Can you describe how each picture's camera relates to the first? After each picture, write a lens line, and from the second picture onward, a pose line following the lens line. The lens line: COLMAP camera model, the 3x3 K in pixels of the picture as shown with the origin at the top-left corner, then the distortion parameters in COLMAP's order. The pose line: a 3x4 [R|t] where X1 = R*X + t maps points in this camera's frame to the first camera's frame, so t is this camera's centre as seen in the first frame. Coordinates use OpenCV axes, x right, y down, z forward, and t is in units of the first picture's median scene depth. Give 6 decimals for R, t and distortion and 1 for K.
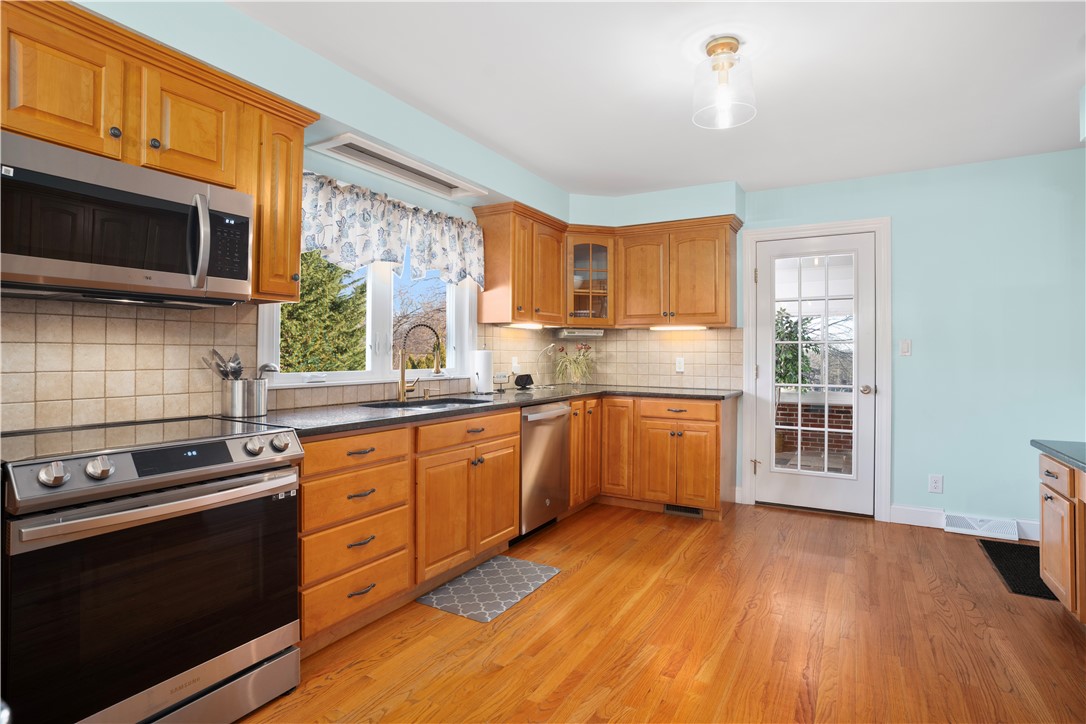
lens RADIAL K [[547.2, 0, 547.5], [0, 547.2, 354.3], [0, 0, 1]] dist [-0.058696, 0.025365]
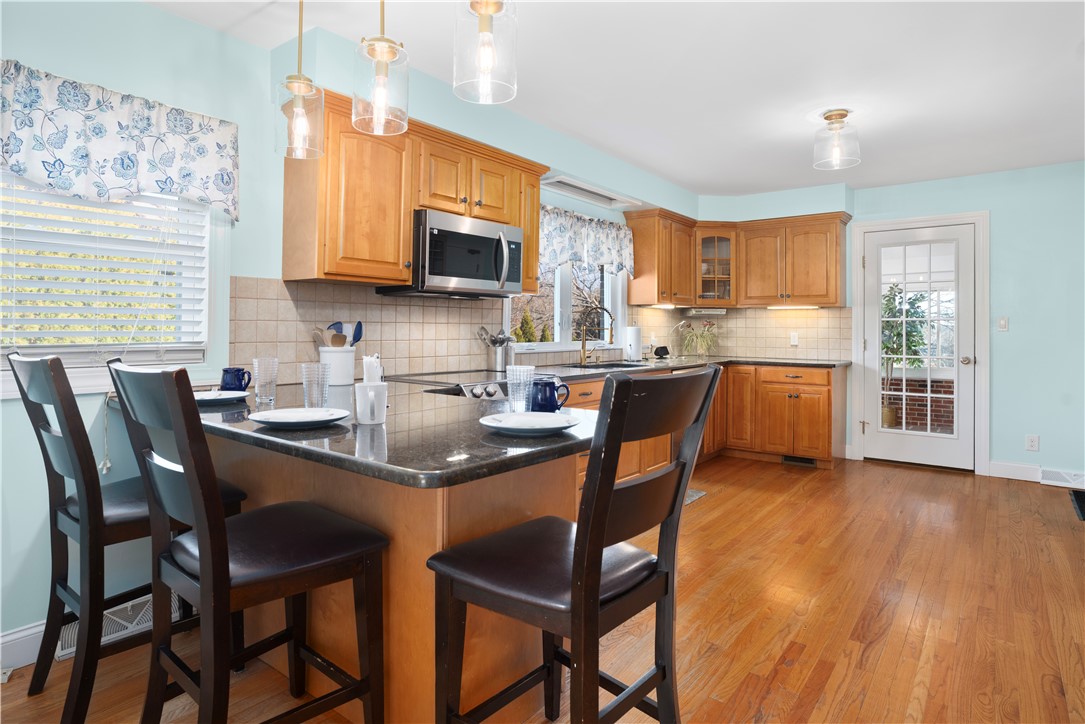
lens RADIAL K [[596.5, 0, 556.1], [0, 596.5, 326.0], [0, 0, 1]] dist [-0.012741, 0.010699]
pose [[0.992675, 0.000074, -0.120814, -0.135785], [-0.000790, 0.999982, -0.005882, -0.000155], [0.120811, 0.005934, 0.992658, -0.404113]]
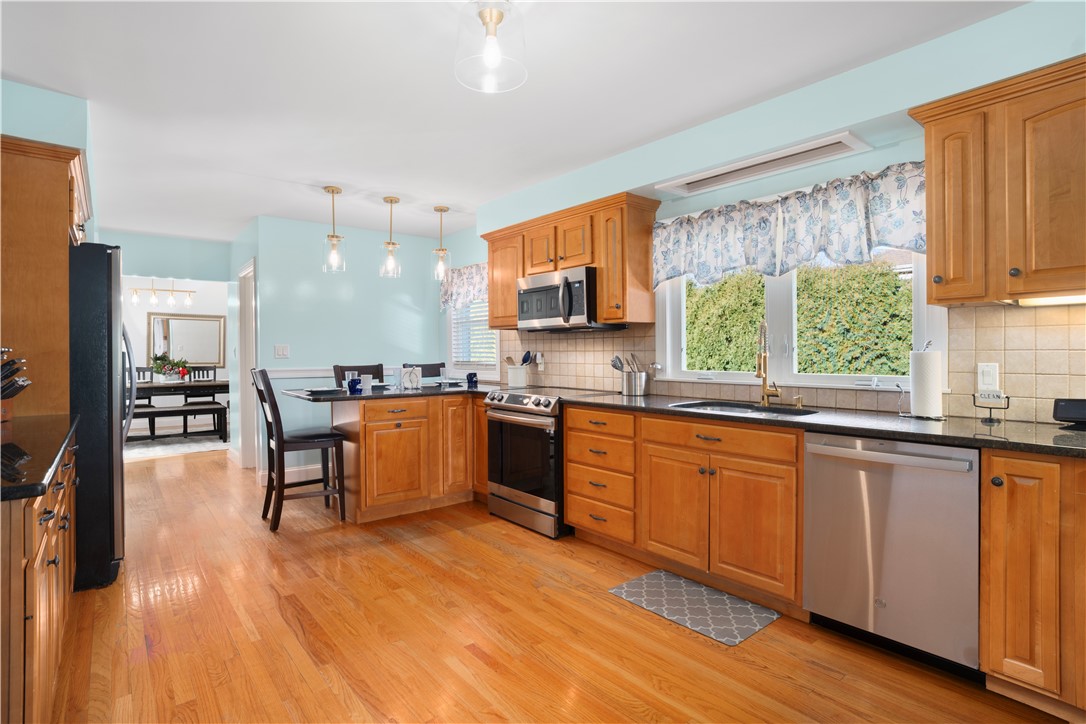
lens RADIAL K [[547.2, 0, 539.9], [0, 547.2, 352.3], [0, 0, 1]] dist [-0.058696, 0.025365]
pose [[-0.351599, -0.000394, -0.936151, 0.673277], [0.002134, 0.999997, -0.001223, -0.006165], [0.936148, -0.002427, -0.351597, 0.842321]]
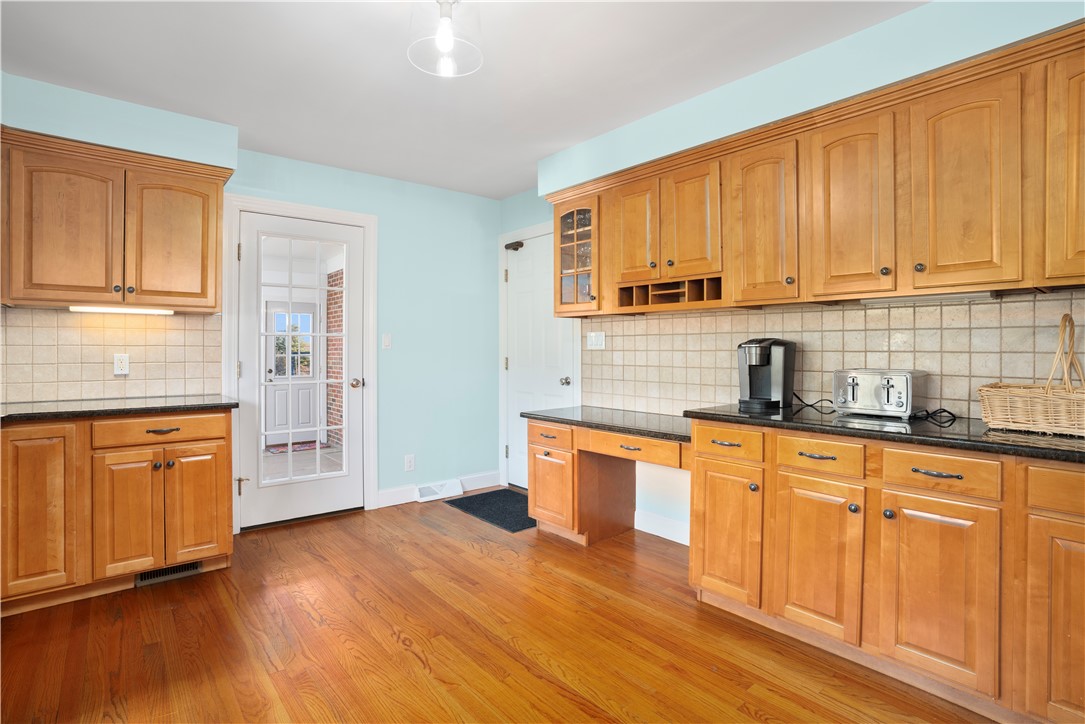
lens RADIAL K [[546.7, 0, 544.1], [0, 546.7, 343.1], [0, 0, 1]] dist [-0.058696, 0.025365]
pose [[0.353925, 0.000826, 0.935273, -0.244824], [0.001484, 0.999998, -0.001445, -0.006890], [-0.935273, 0.001899, 0.353923, 0.342163]]
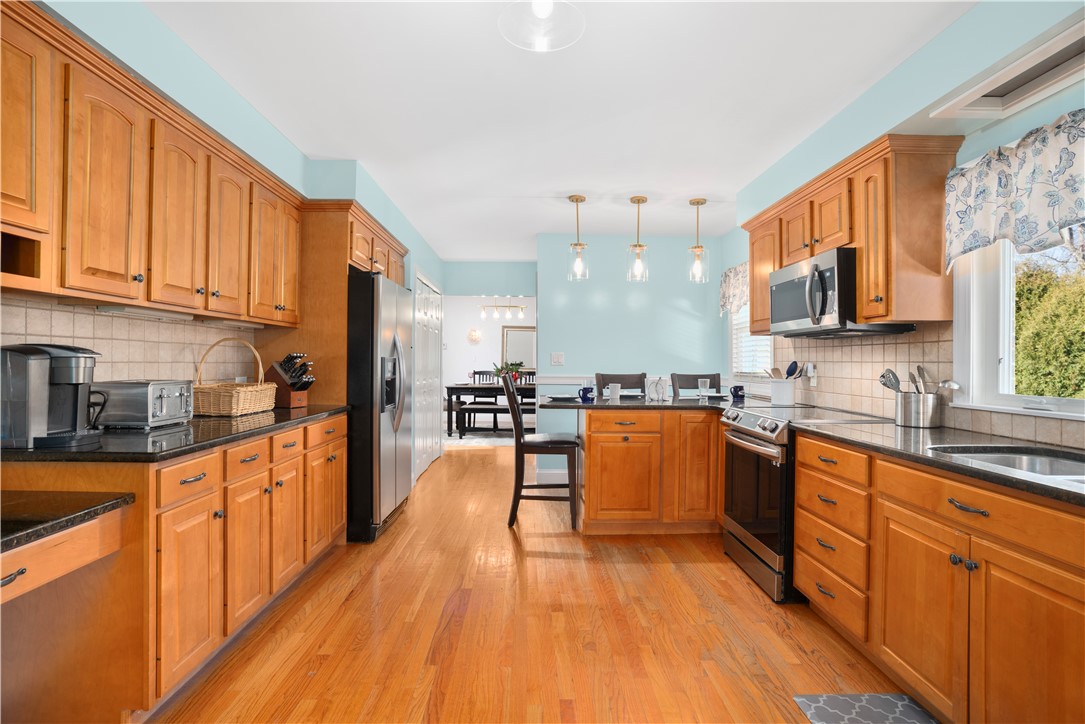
lens RADIAL K [[546.7, 0, 541.7], [0, 546.7, 363.0], [0, 0, 1]] dist [-0.058696, 0.025365]
pose [[-0.852111, -0.007858, -0.523302, 0.424405], [-0.011549, 0.999926, 0.003791, -0.005857], [0.523234, 0.009274, -0.852139, 0.983929]]
